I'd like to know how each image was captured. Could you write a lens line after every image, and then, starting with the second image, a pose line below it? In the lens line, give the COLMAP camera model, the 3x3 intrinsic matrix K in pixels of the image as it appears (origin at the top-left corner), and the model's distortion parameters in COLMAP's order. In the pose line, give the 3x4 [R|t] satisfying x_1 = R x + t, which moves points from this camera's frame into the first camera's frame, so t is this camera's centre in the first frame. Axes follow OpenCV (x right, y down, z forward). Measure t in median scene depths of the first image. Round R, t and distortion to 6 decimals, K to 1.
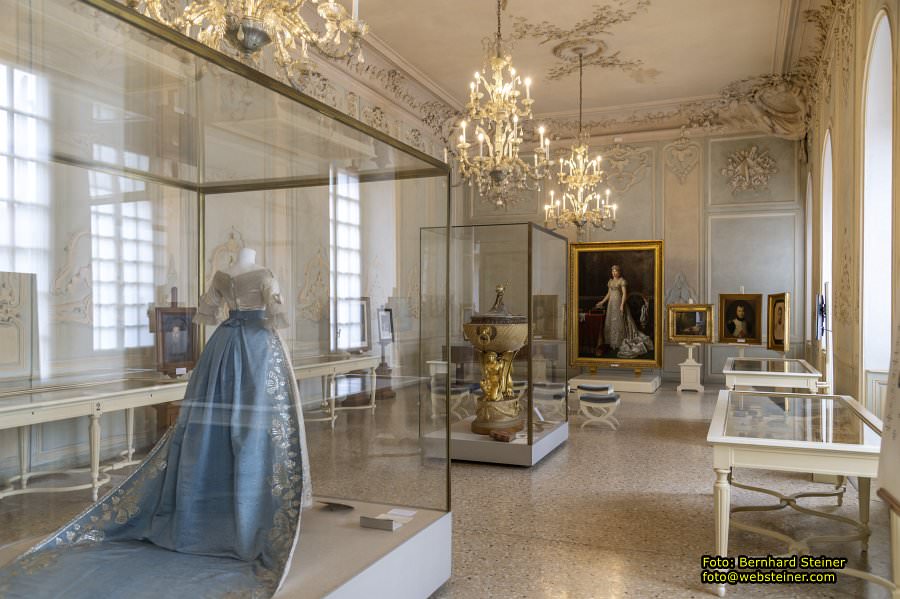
lens RADIAL K [[728.2, 0, 445.1], [0, 728.2, 303.2], [0, 0, 1]] dist [0.013751, -0.001939]
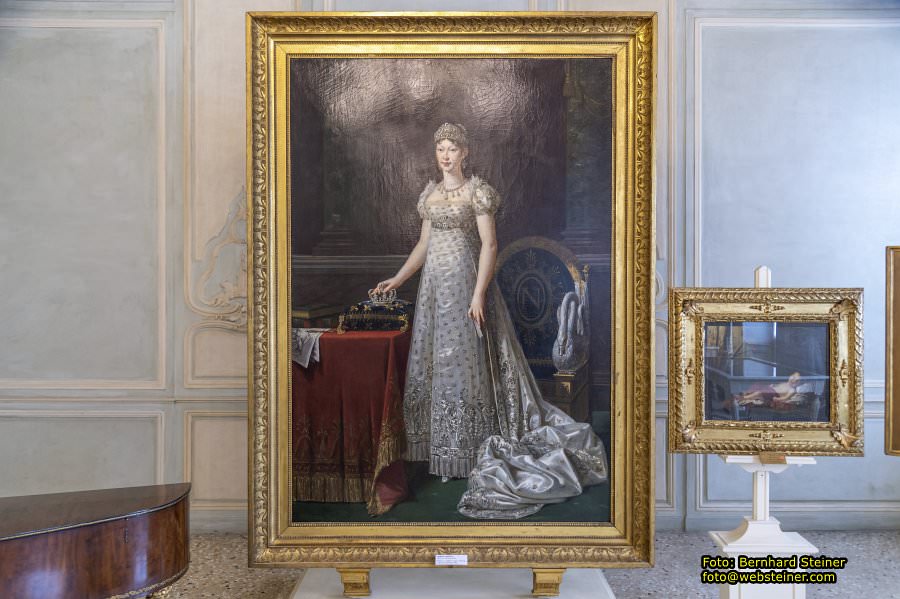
lens RADIAL K [[728.2, 0, 453.1], [0, 728.2, 291.7], [0, 0, 1]] dist [0.013751, -0.001939]
pose [[0.929710, -0.001738, 0.368288, 0.148799], [0.001070, 0.999997, 0.002018, 0.001511], [-0.368291, -0.001482, 0.929710, 0.784795]]
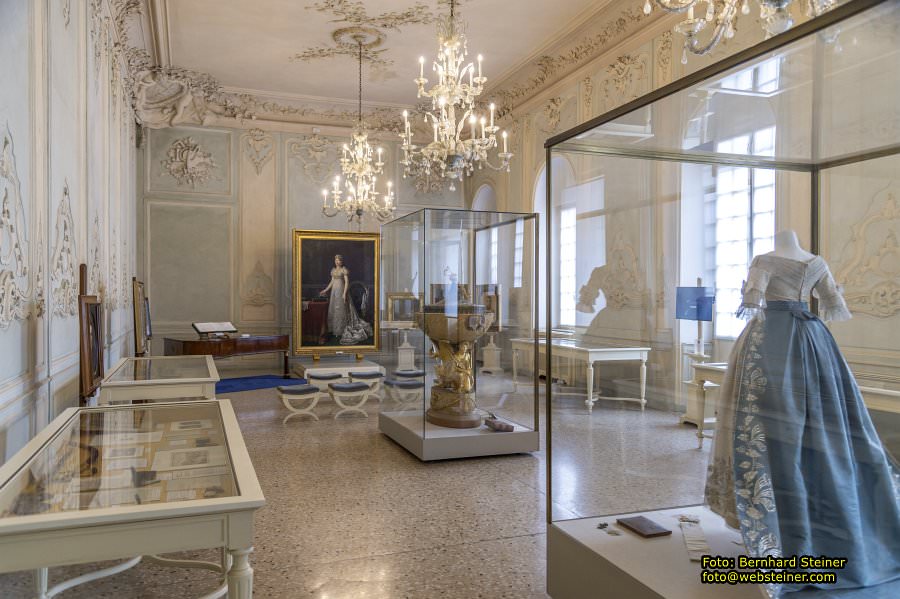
lens RADIAL K [[691.8, 0, 453.4], [0, 691.8, 294.6], [0, 0, 1]] dist [0.045479, -0.000270]
pose [[0.734916, 0.001270, 0.678157, -0.307743], [-0.005073, 0.999981, 0.003624, -0.000238], [-0.678139, -0.006104, 0.734908, 0.176578]]
